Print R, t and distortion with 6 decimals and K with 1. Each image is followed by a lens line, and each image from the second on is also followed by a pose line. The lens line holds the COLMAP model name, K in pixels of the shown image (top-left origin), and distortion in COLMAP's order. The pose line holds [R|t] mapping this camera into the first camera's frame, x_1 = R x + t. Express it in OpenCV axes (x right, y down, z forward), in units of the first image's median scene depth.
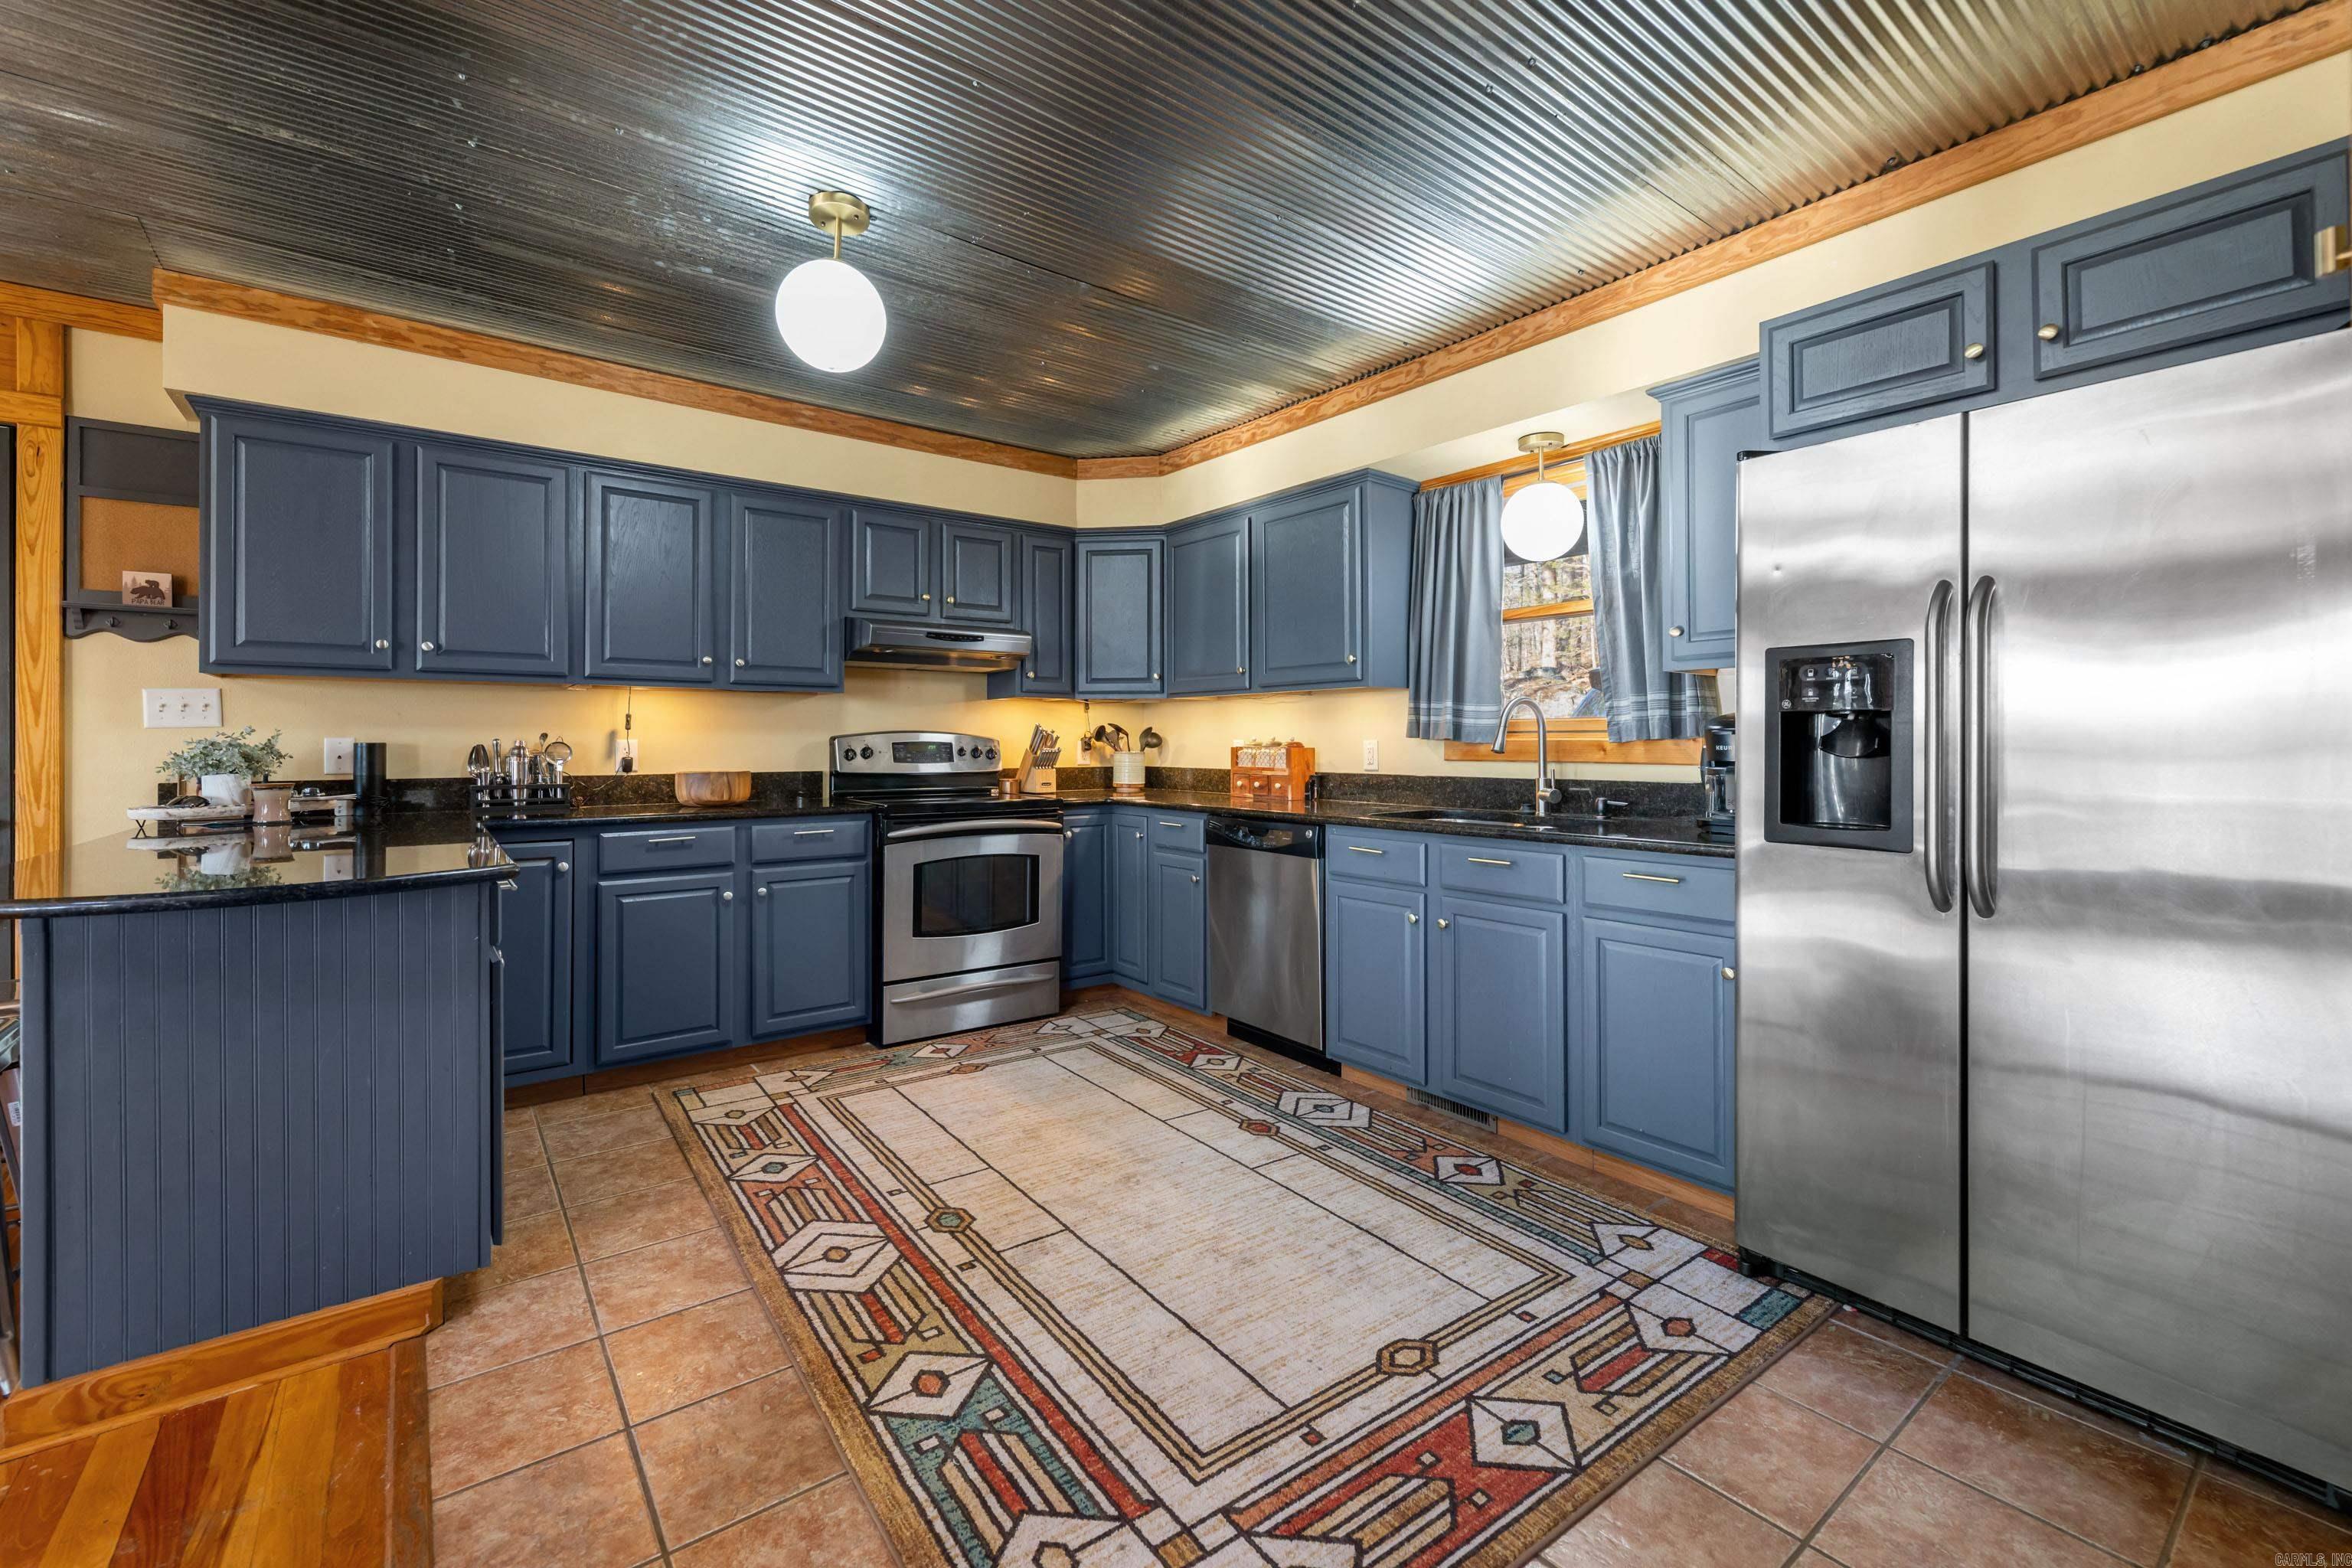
lens RADIAL K [[987.5, 0, 1179.0], [0, 987.5, 732.8], [0, 0, 1]] dist [0.000450, -0.000128]
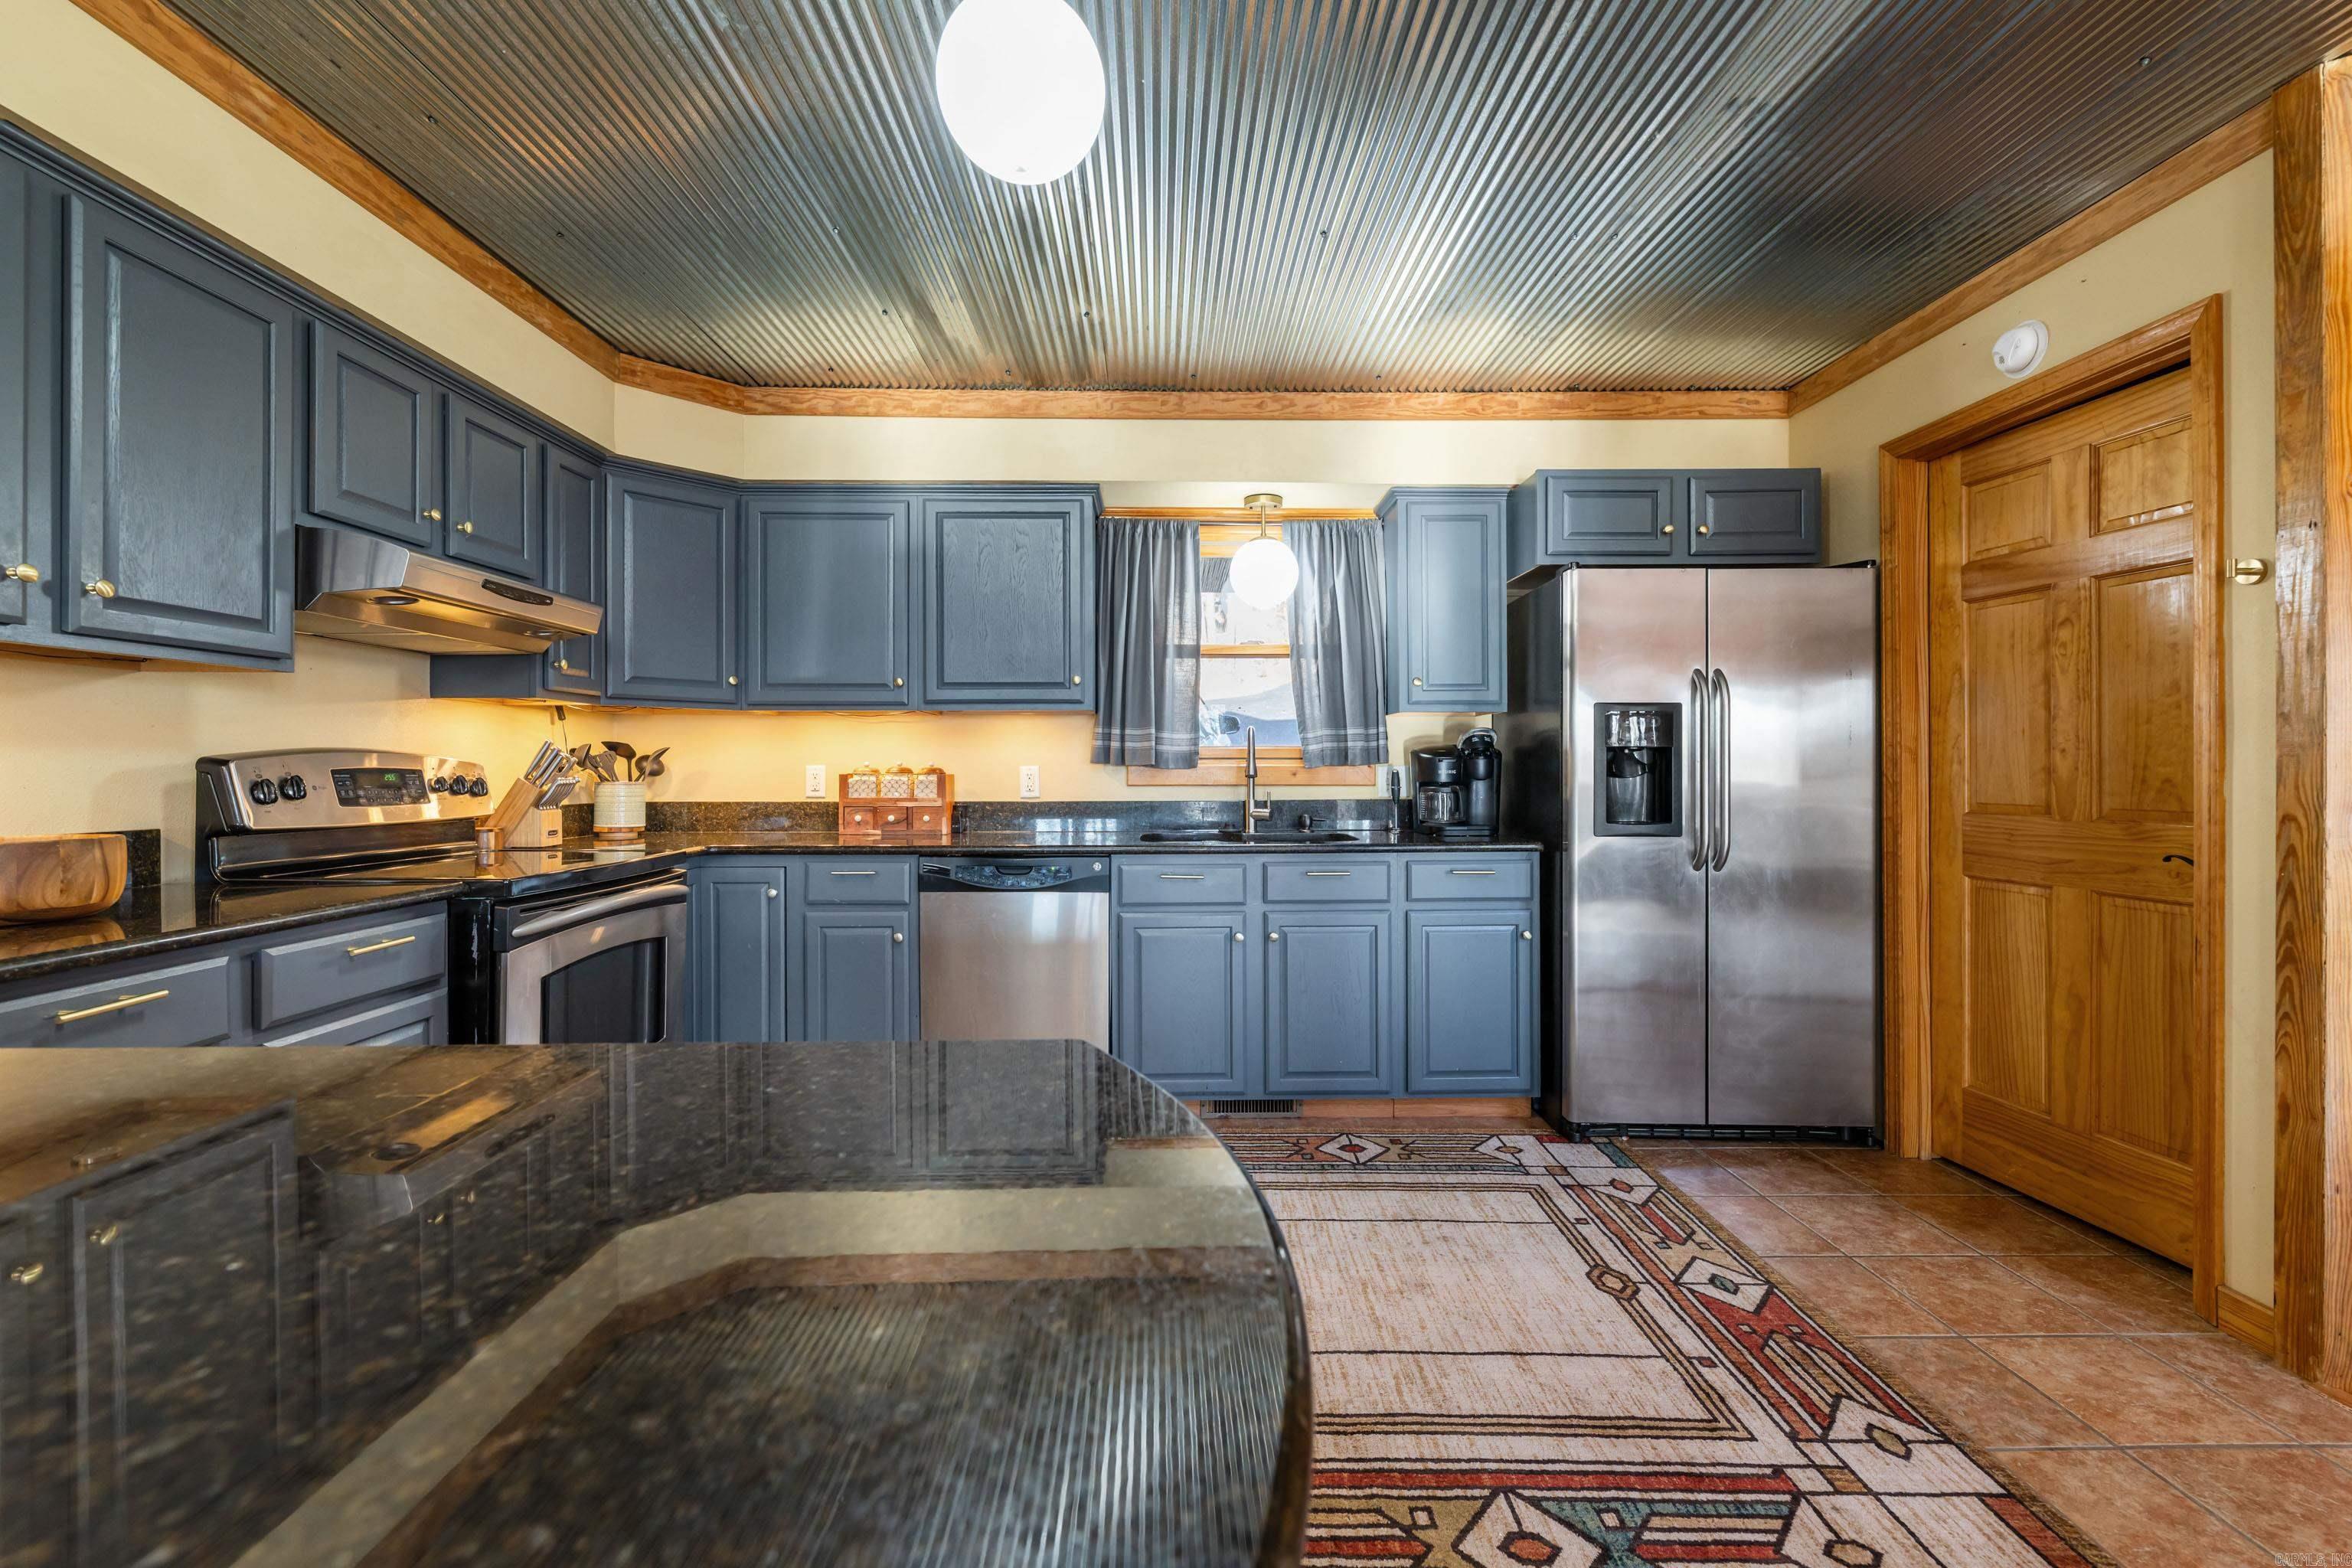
lens RADIAL K [[975.2, 0, 1173.5], [0, 975.2, 764.8], [0, 0, 1]] dist [0.001821, -0.000198]
pose [[0.597174, 0.001681, 0.802110, -0.562629], [-0.006707, 0.999973, 0.002898, 0.003330], [-0.802084, -0.007111, 0.597170, 0.394075]]
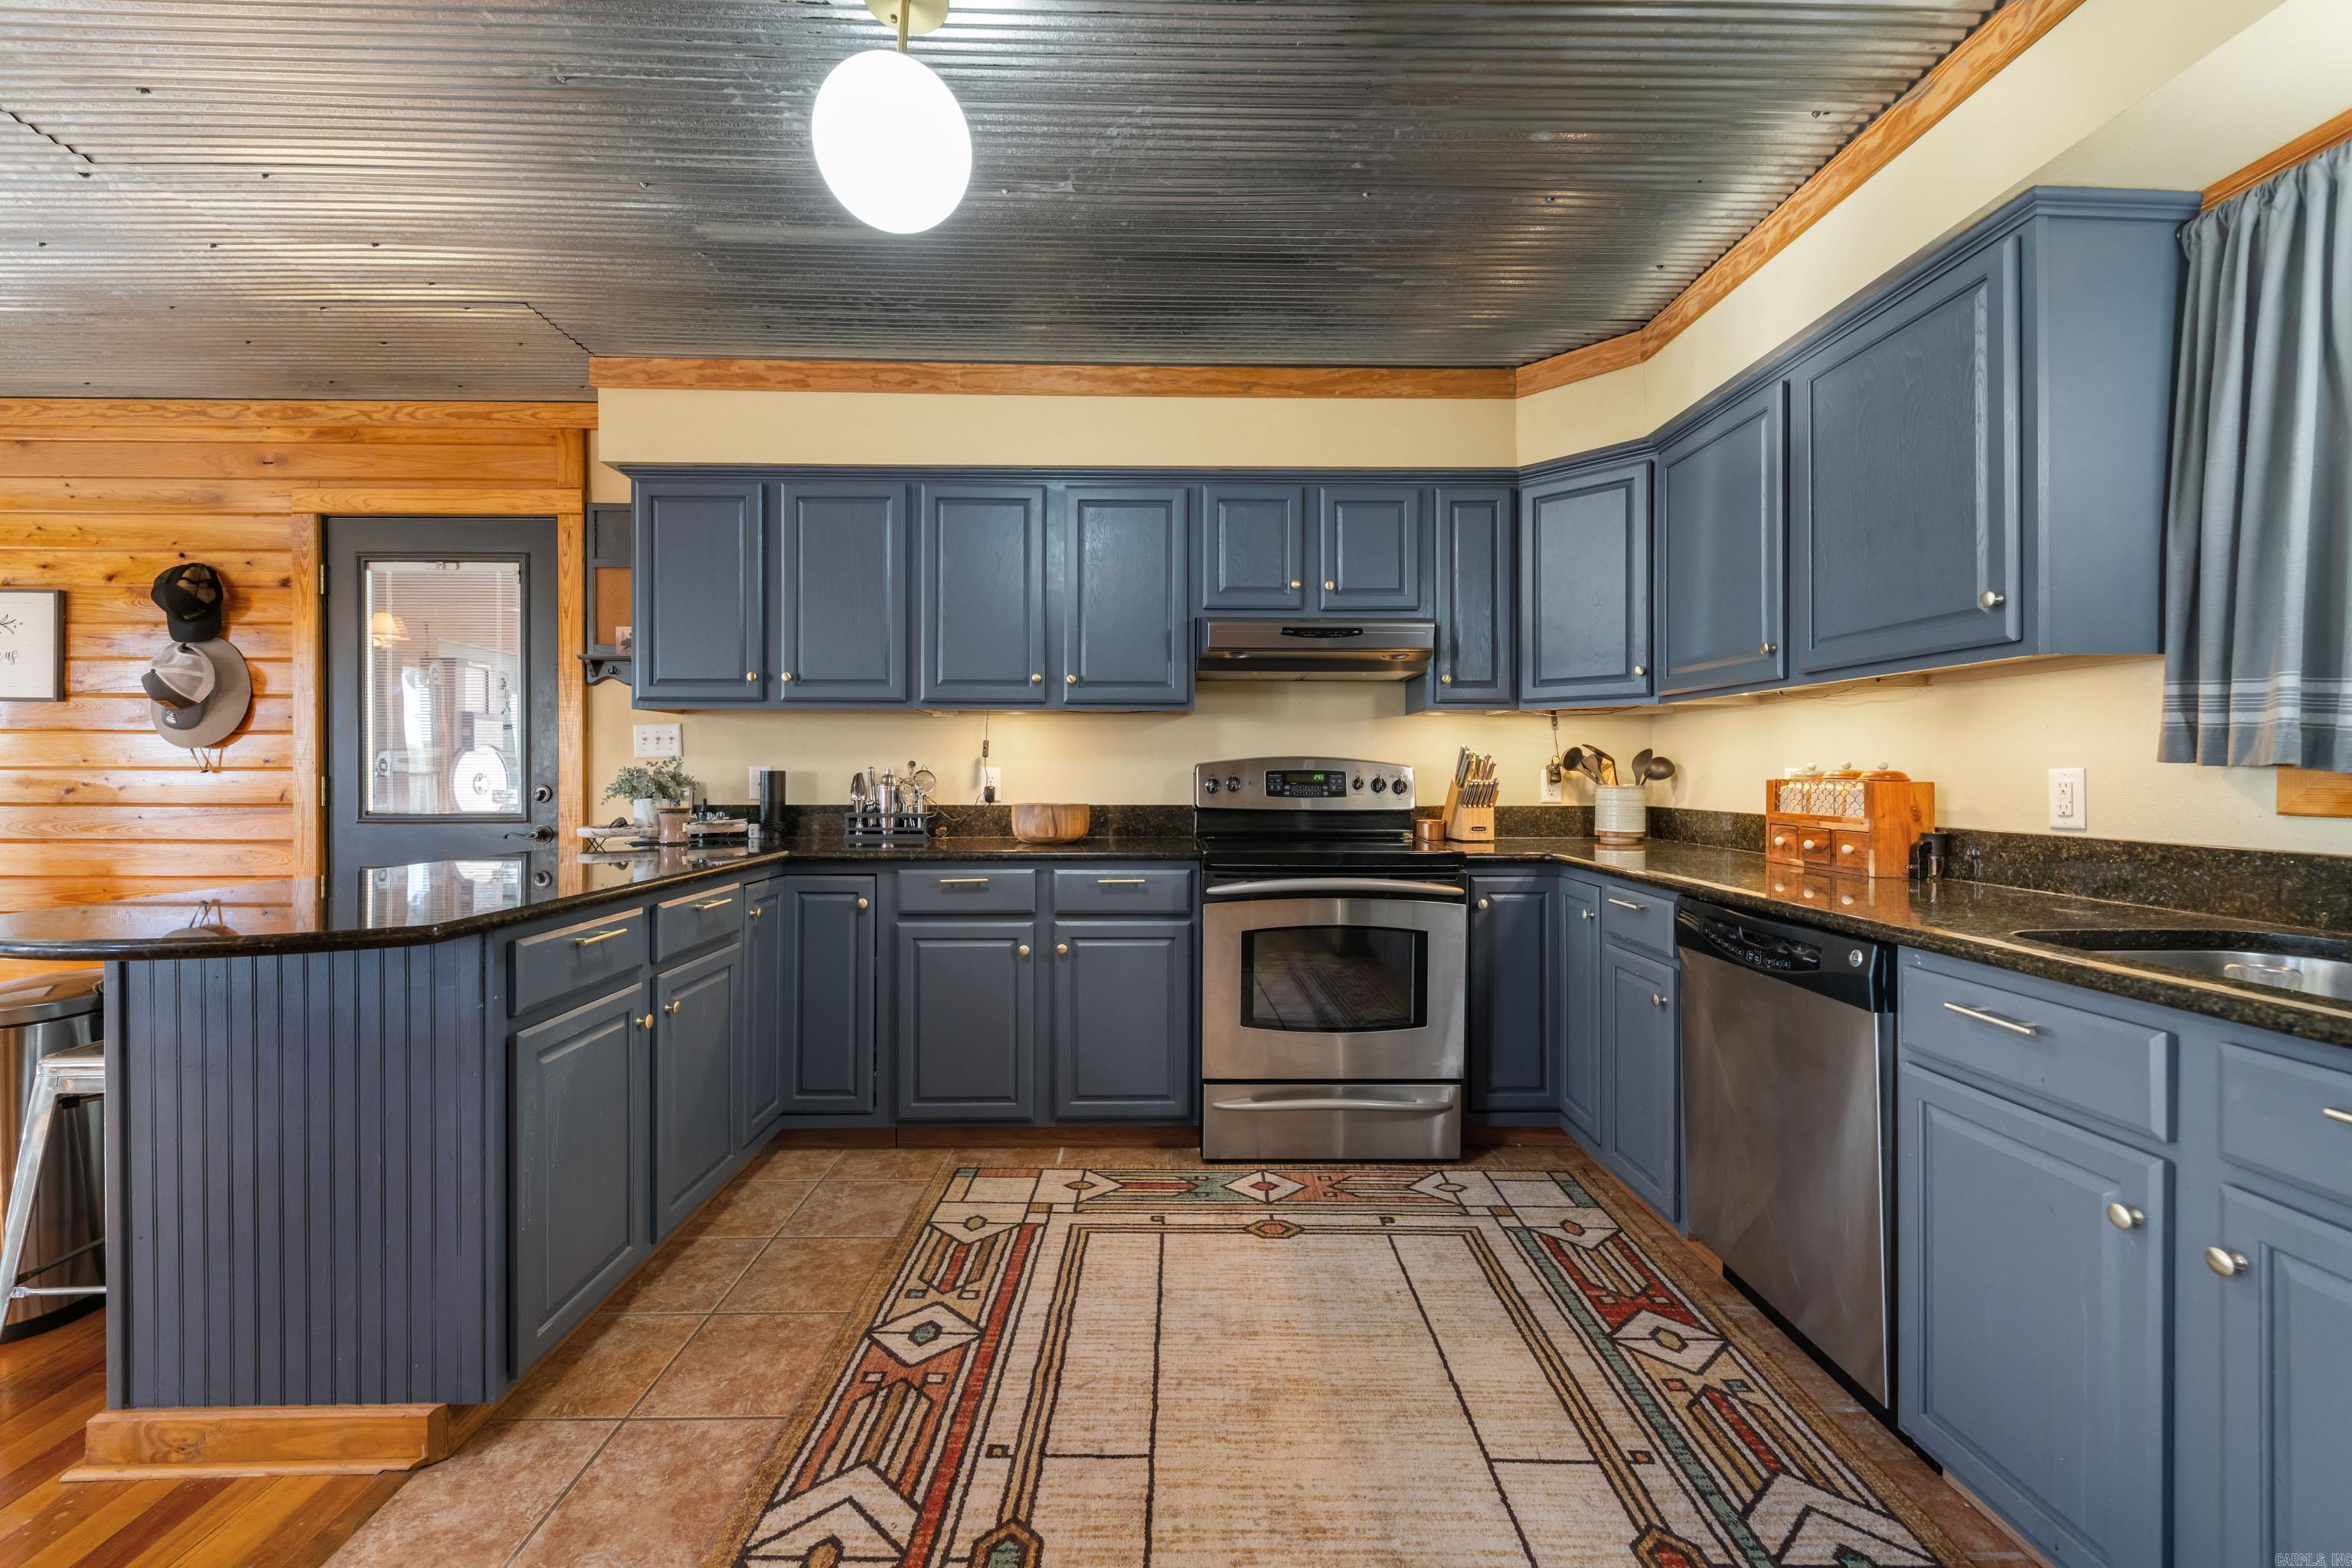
lens RADIAL K [[950.7, 0, 1173.9], [0, 950.7, 768.8], [0, 0, 1]] dist [0.000508, -0.000968]
pose [[0.805280, -0.000020, -0.592894, 0.138749], [0.004642, 0.999970, 0.006271, 0.003412], [0.592876, -0.007802, 0.805256, 0.419060]]
